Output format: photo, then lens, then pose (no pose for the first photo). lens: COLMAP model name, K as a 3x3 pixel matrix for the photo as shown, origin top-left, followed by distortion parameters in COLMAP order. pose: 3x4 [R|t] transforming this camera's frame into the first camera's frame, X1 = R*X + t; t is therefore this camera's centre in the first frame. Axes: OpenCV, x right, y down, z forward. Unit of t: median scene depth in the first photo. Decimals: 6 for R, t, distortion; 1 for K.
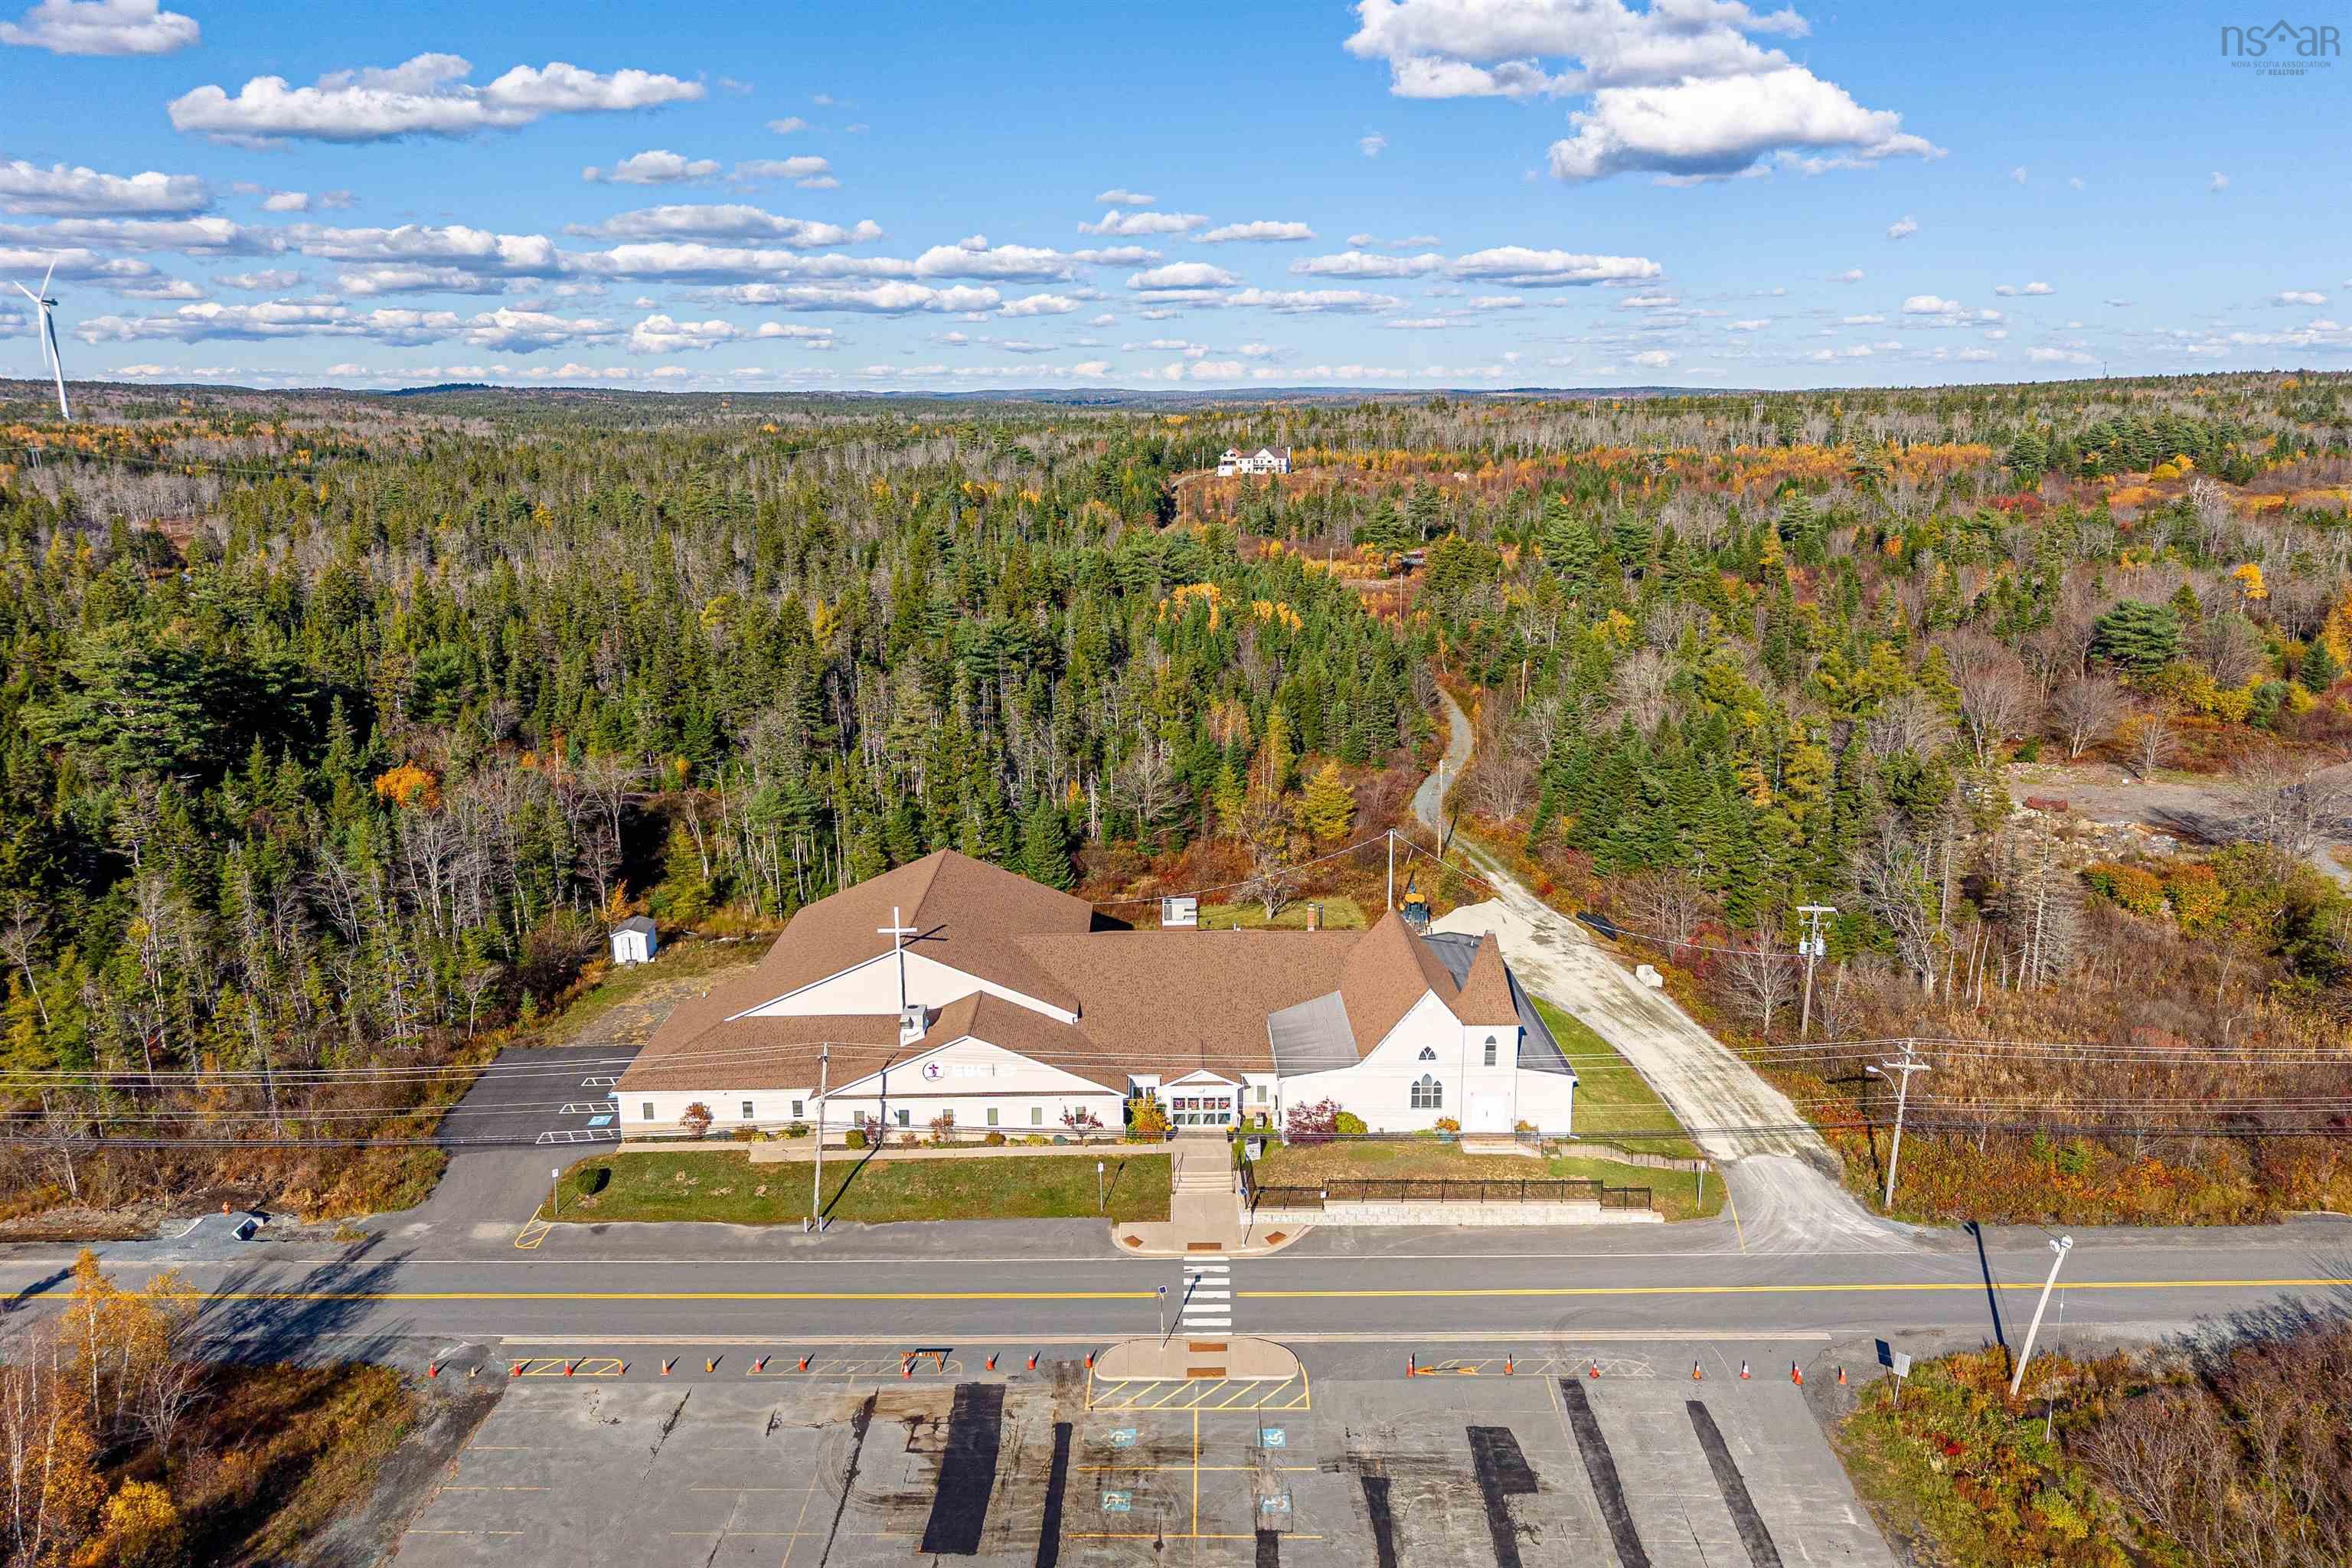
lens RADIAL K [[1595.6, 0, 1177.7], [0, 1595.6, 728.5], [0, 0, 1]] dist [0.010467, -0.012131]
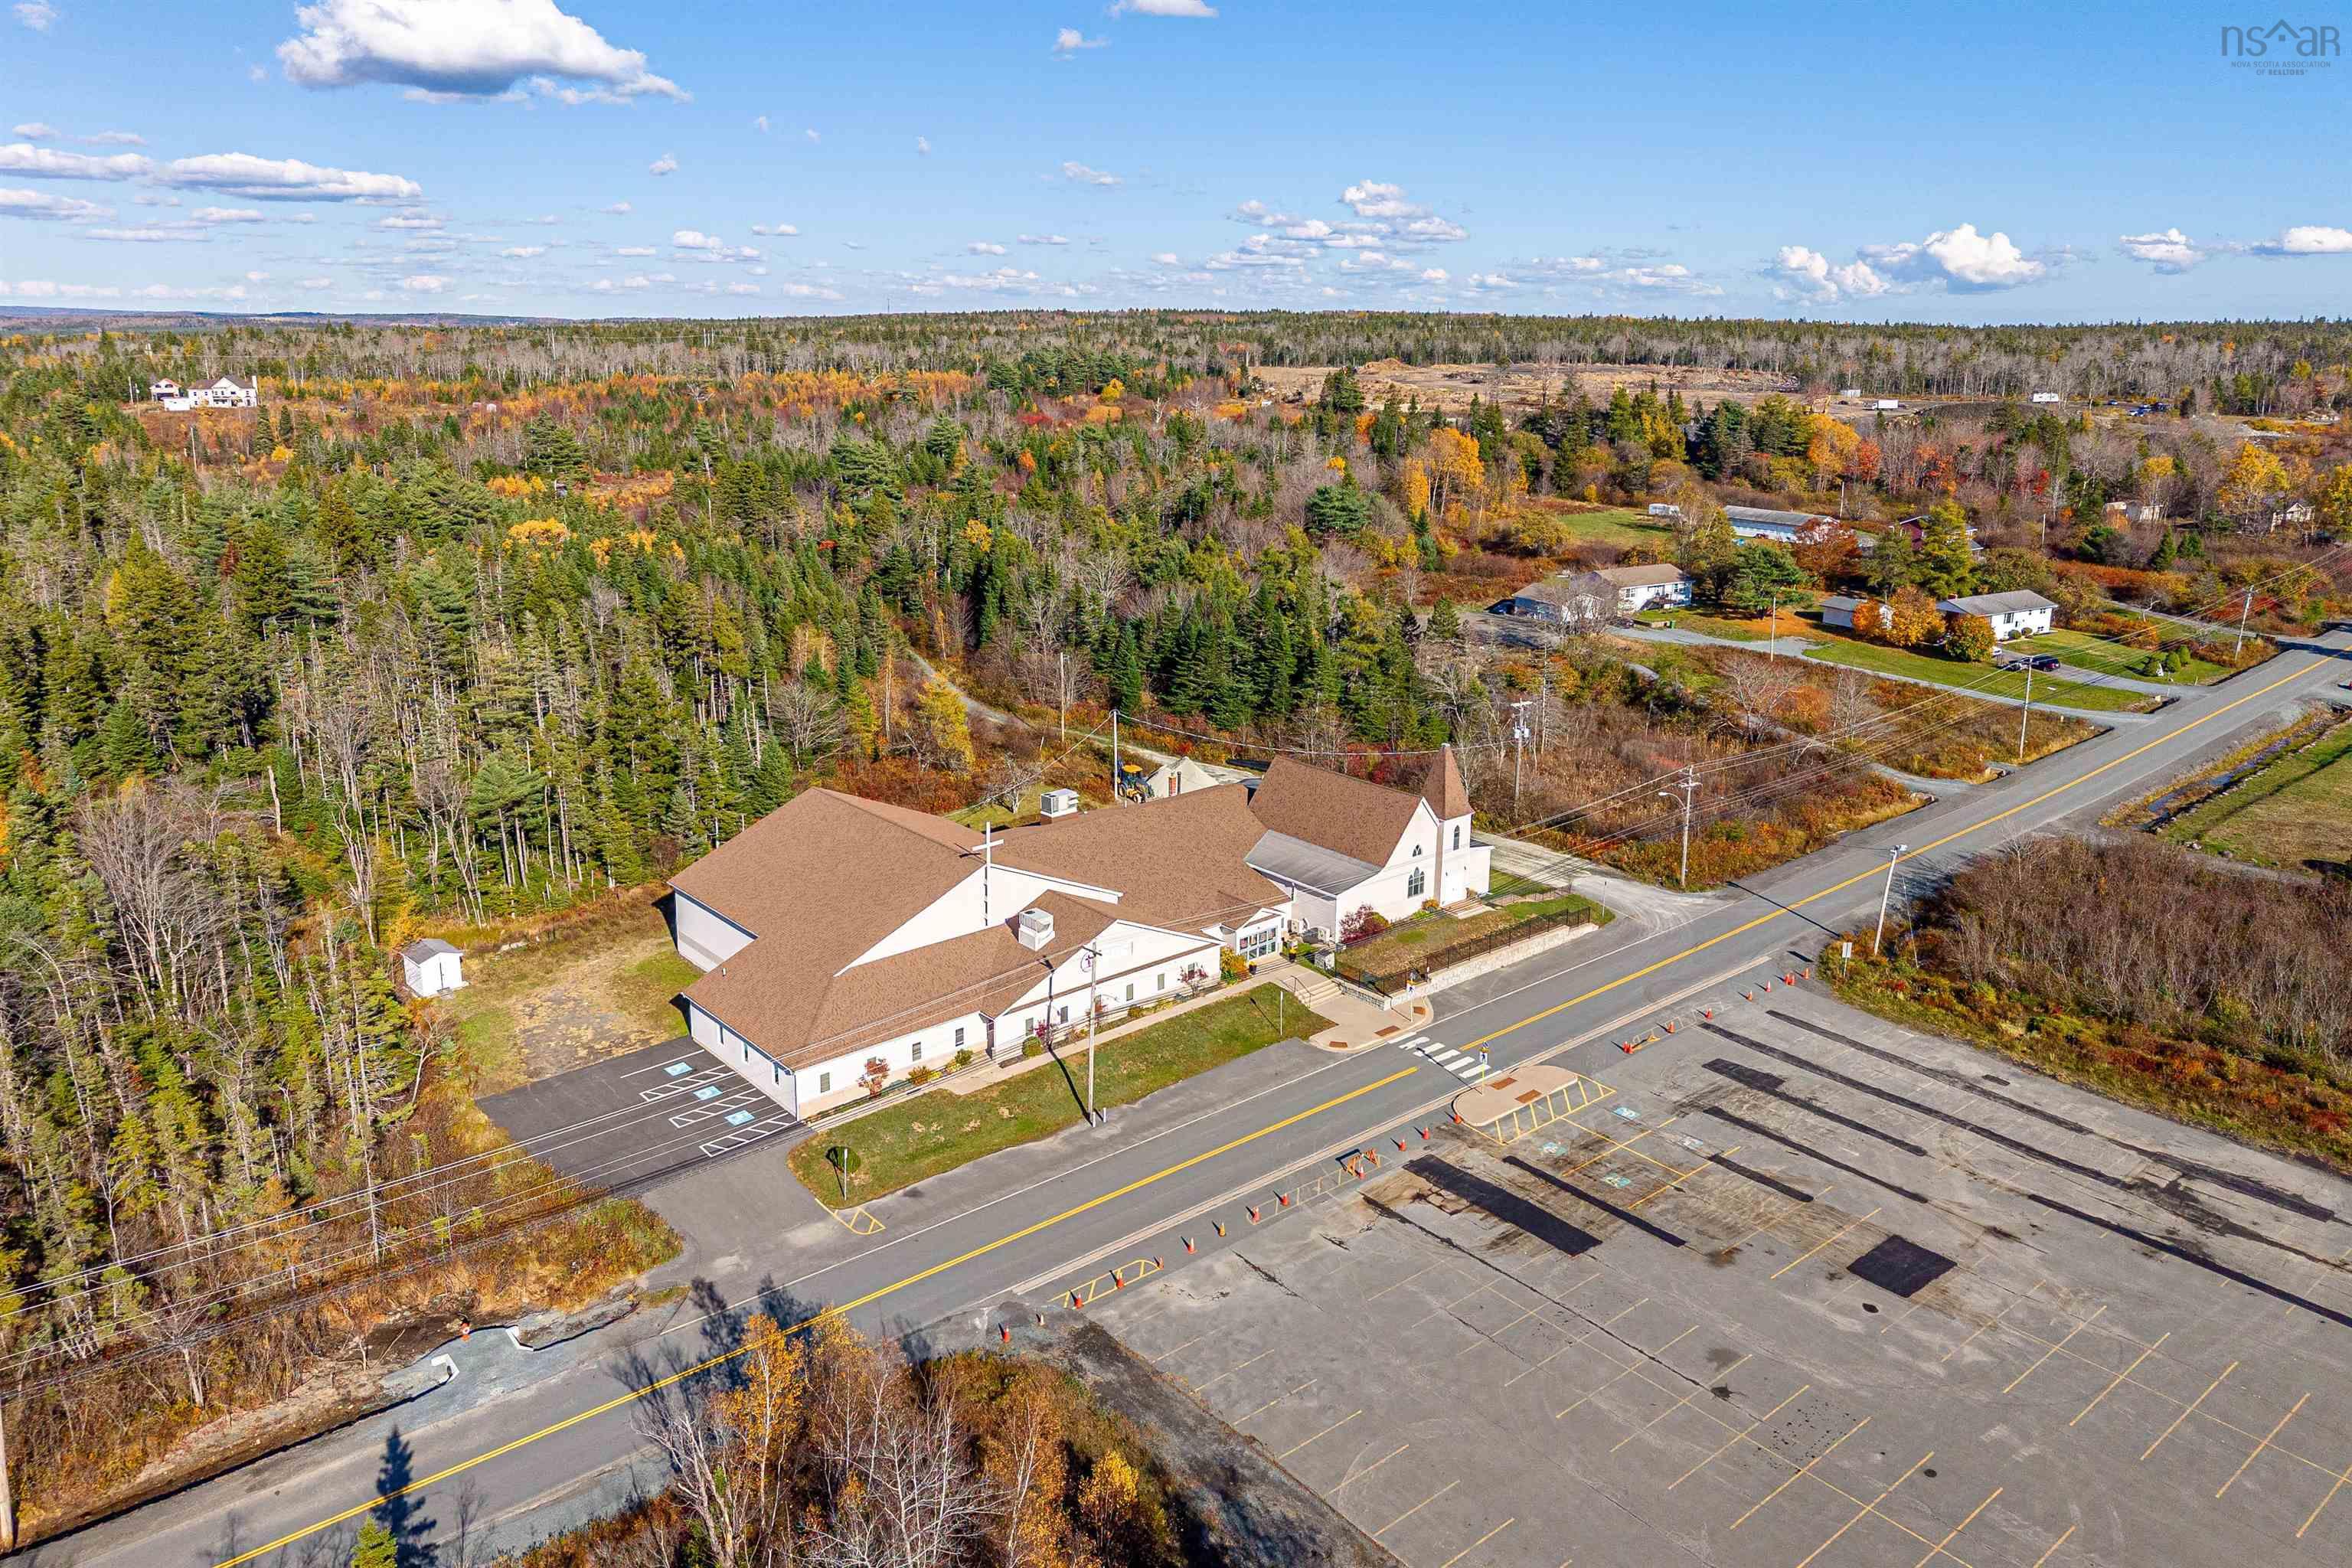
lens RADIAL K [[1596.1, 0, 1175.0], [0, 1596.1, 733.8], [0, 0, 1]] dist [0.045437, -0.071310]
pose [[0.766893, -0.148453, 0.624369, -0.739060], [0.121756, 0.988865, 0.085568, -0.013357], [-0.630119, 0.010399, 0.776429, 0.160280]]
